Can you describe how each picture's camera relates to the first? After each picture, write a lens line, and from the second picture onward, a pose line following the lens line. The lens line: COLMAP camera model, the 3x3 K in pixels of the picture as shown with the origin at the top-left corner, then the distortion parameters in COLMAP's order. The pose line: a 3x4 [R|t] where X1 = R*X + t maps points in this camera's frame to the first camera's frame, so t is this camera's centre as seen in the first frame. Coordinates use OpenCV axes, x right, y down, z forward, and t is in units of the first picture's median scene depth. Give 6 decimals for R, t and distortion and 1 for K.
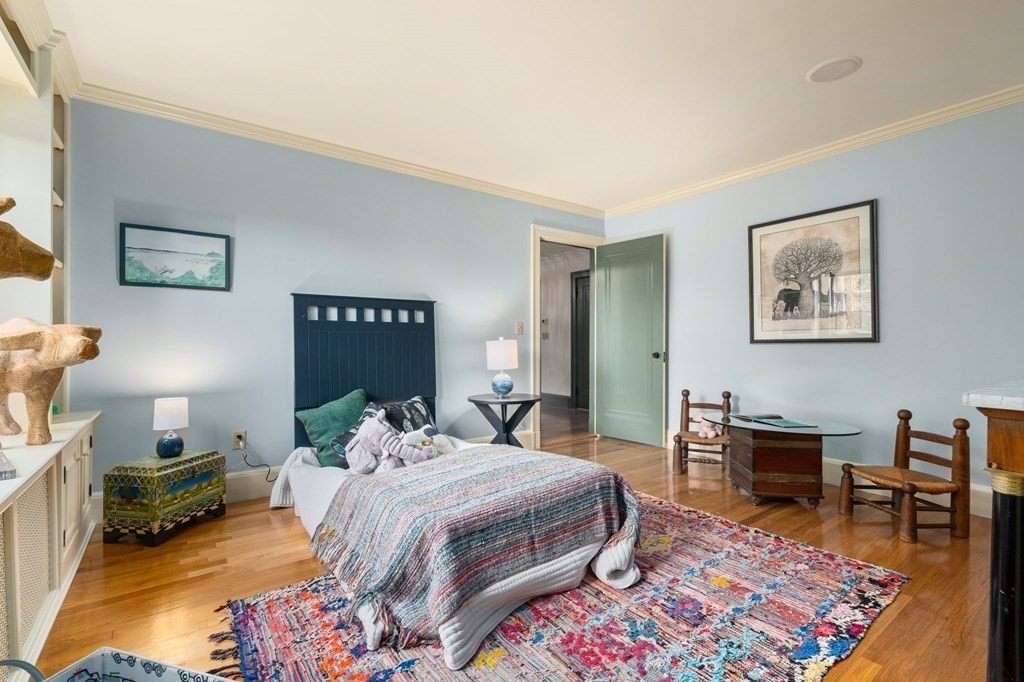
lens RADIAL K [[461.1, 0, 509.8], [0, 461.1, 337.0], [0, 0, 1]] dist [-0.002927, 0.000487]
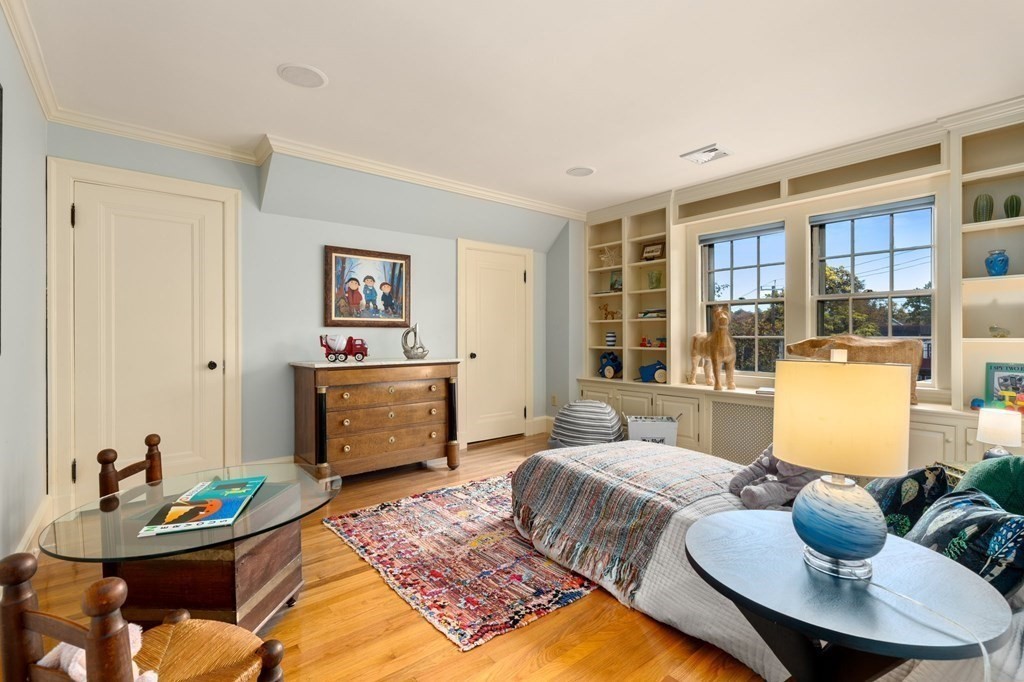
lens RADIAL K [[461.1, 0, 509.8], [0, 461.1, 337.0], [0, 0, 1]] dist [-0.002927, 0.000487]
pose [[-0.998860, 0.002021, -0.047699, 0.344091], [0.002569, 0.999931, -0.011437, -0.008551], [0.047673, -0.011546, -0.998796, 2.259447]]
